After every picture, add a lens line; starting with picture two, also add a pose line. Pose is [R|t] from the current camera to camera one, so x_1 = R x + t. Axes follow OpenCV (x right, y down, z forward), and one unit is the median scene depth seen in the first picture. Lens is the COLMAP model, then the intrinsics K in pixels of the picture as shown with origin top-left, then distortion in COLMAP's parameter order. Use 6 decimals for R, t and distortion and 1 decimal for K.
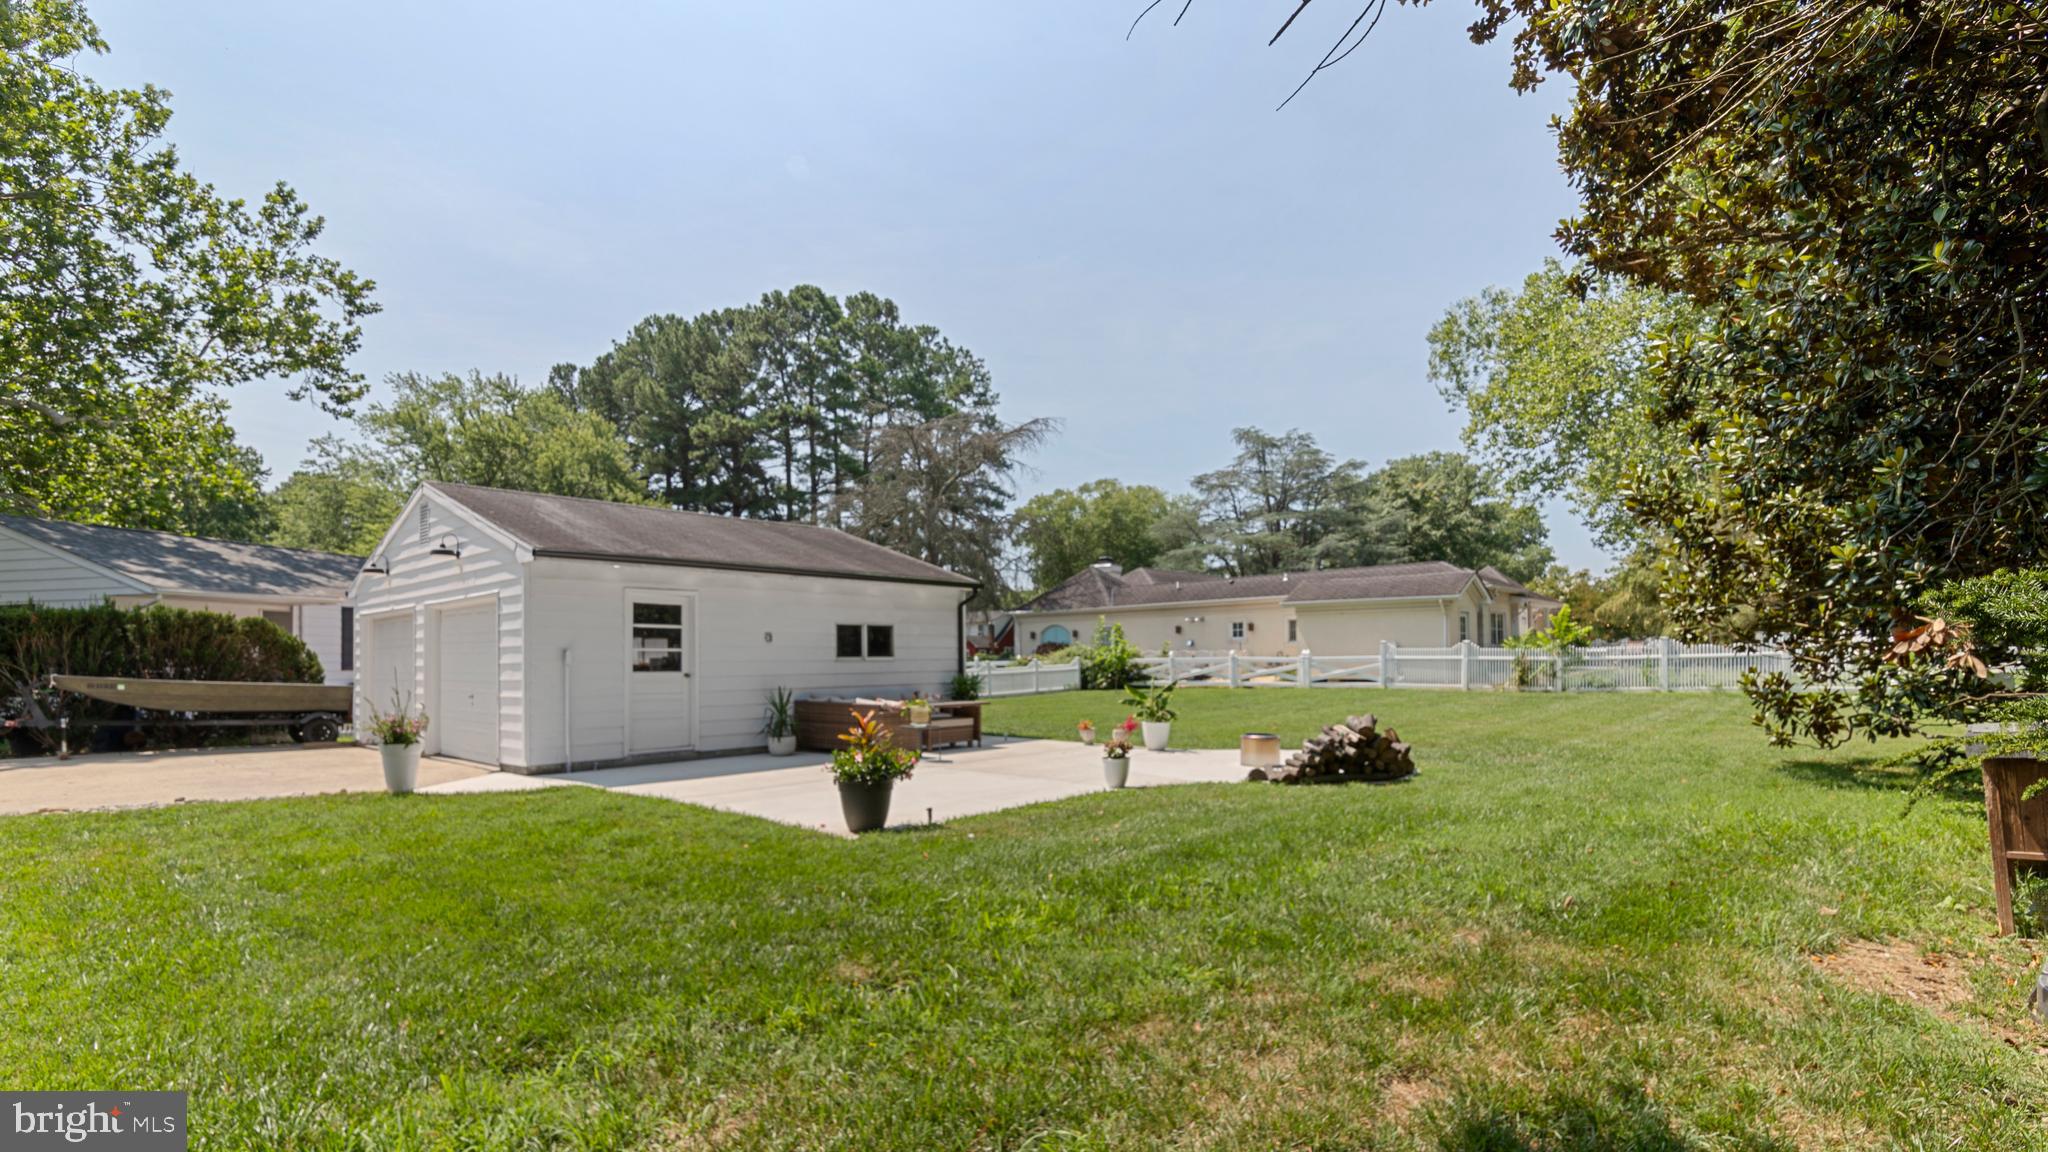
lens RADIAL K [[955.4, 0, 1013.5], [0, 955.4, 619.3], [0, 0, 1]] dist [0.002141, 0.000356]
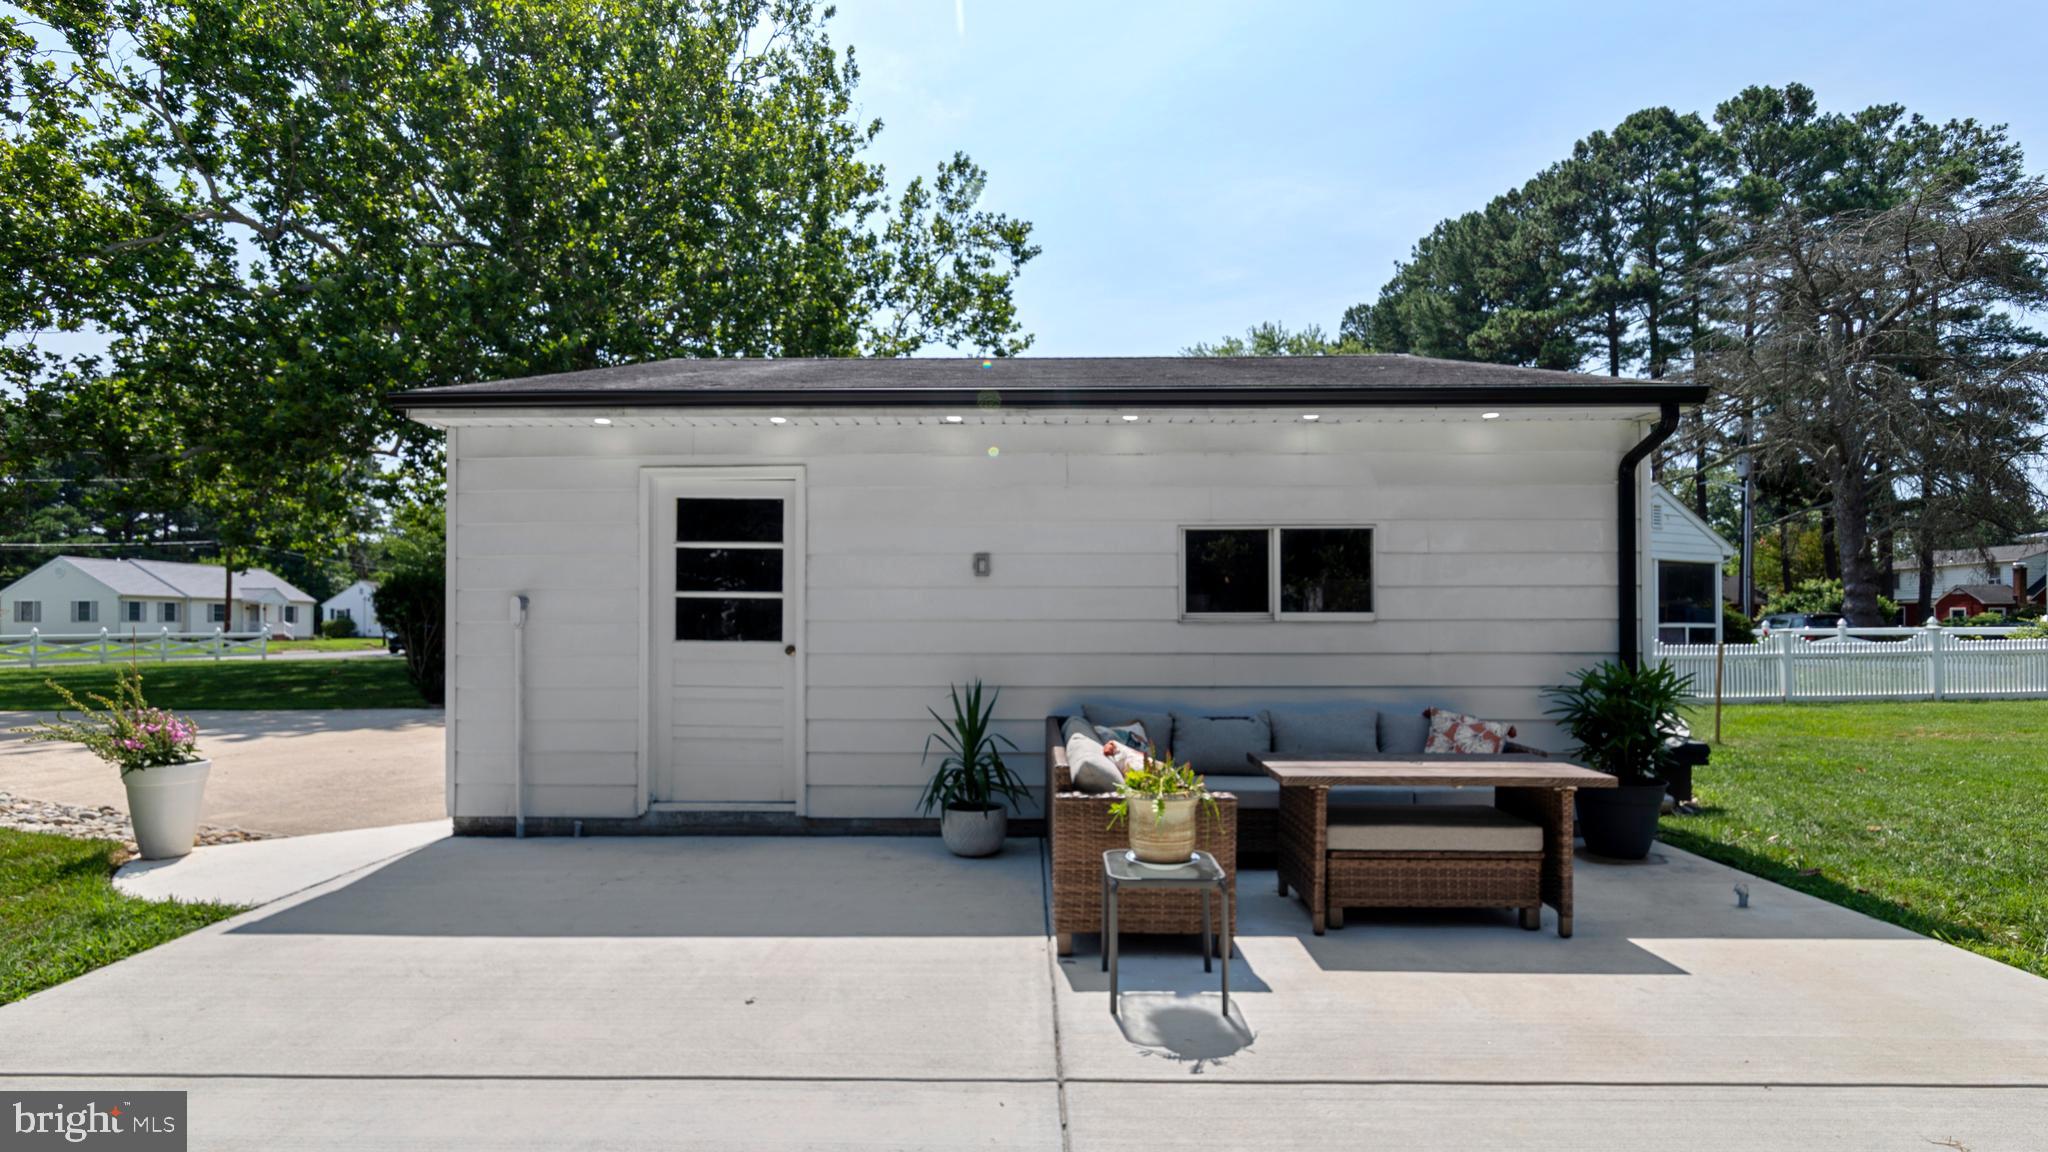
lens RADIAL K [[874.8, 0, 1020.4], [0, 874.8, 629.5], [0, 0, 1]] dist [0.001312, -0.000012]
pose [[0.635402, 0.025190, -0.771771, 0.012185], [0.027074, 0.998126, 0.054868, 0.005921], [0.771707, -0.055758, 0.633529, 0.170021]]
